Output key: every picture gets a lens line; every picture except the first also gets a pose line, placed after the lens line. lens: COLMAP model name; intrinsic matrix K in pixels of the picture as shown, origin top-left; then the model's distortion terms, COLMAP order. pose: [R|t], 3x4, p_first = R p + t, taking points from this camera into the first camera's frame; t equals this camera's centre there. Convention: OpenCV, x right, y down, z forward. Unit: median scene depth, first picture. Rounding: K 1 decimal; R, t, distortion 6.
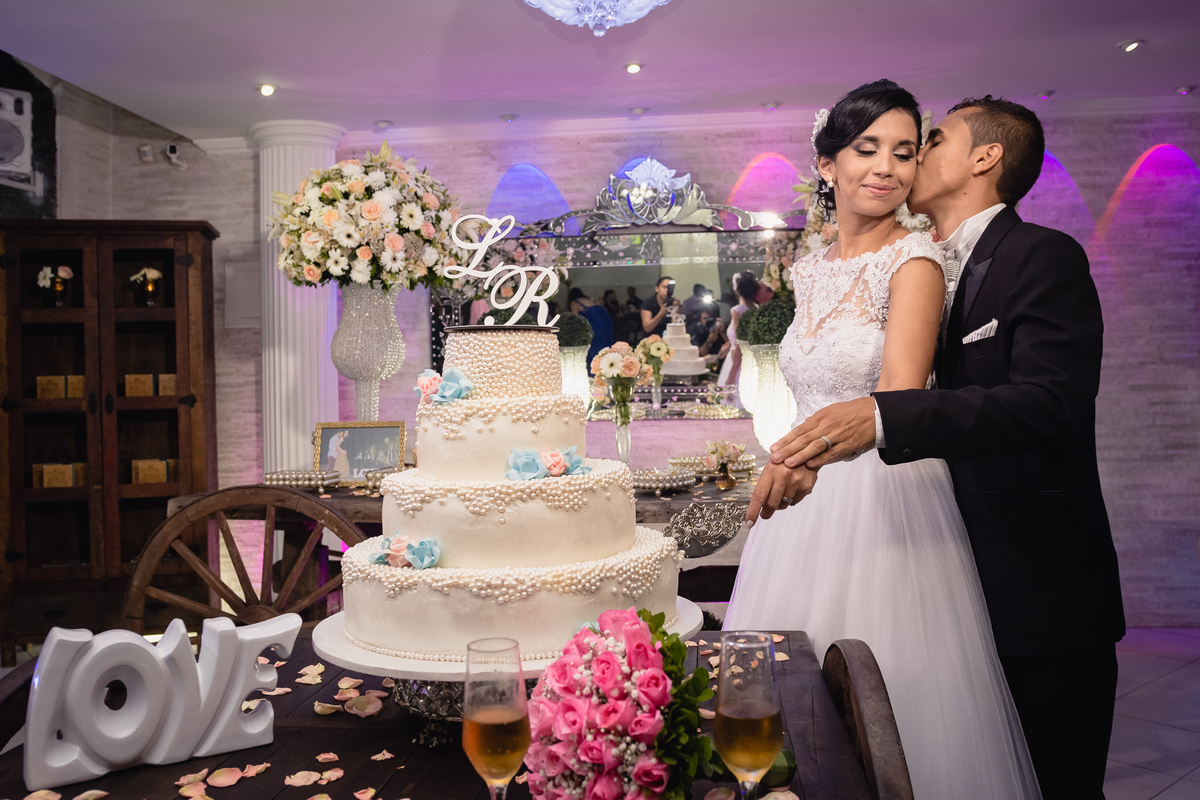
lens RADIAL K [[1046.0, 0, 600.0], [0, 1046.0, 400.0], [0, 0, 1]] dist [-0.068820, -0.001098]
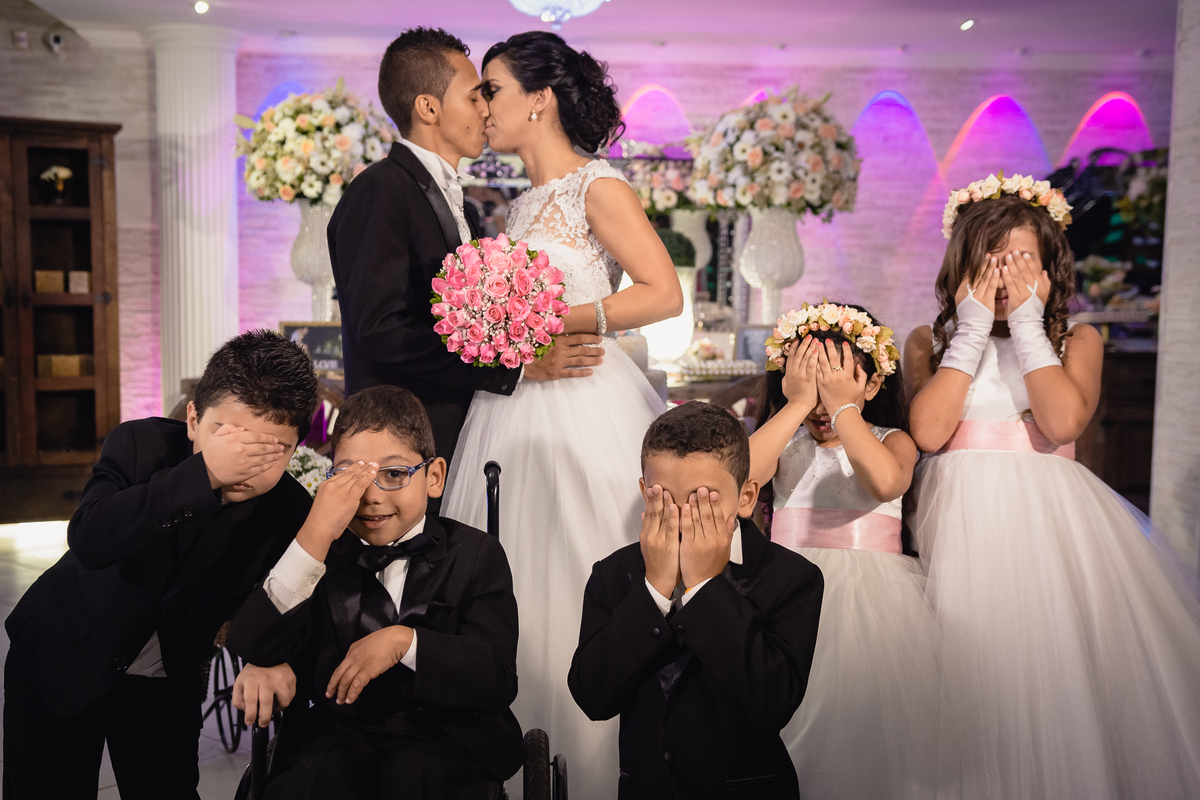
lens RADIAL K [[1401.0, 0, 601.5], [0, 1401.0, 442.2], [0, 0, 1]] dist [-0.074847, 0.245871]
pose [[0.983938, 0.014446, 0.177925, -0.152776], [-0.030116, 0.995867, 0.085685, 0.009580], [-0.175952, -0.089667, 0.980306, -0.478138]]
